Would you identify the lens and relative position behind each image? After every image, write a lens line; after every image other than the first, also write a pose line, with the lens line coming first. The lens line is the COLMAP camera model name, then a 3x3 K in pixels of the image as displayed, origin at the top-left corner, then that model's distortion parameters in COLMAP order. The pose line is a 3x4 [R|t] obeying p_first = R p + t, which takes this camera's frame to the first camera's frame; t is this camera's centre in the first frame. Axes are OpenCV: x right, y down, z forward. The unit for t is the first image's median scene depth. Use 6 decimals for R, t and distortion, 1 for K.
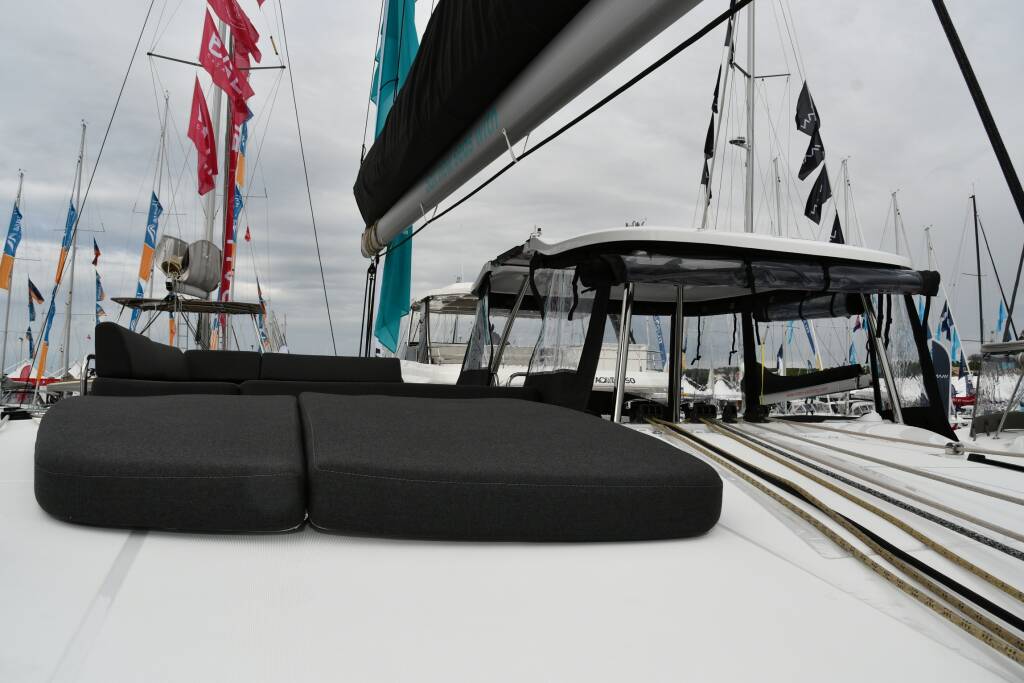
lens RADIAL K [[778.1, 0, 508.4], [0, 778.1, 339.5], [0, 0, 1]] dist [-0.159769, 0.090360]
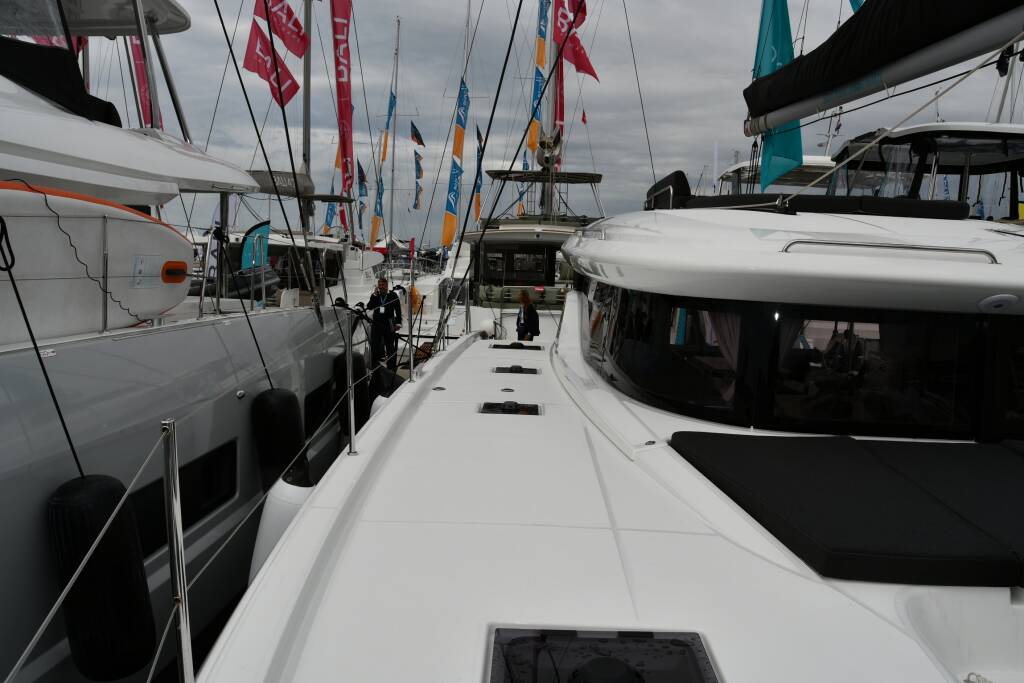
lens RADIAL K [[778.1, 0, 508.4], [0, 778.1, 339.5], [0, 0, 1]] dist [-0.159769, 0.090360]
pose [[0.943497, 0.045379, -0.328259, -0.184255], [0.006921, 0.987665, 0.156428, 0.075946], [0.331308, -0.149861, 0.931545, -0.932637]]
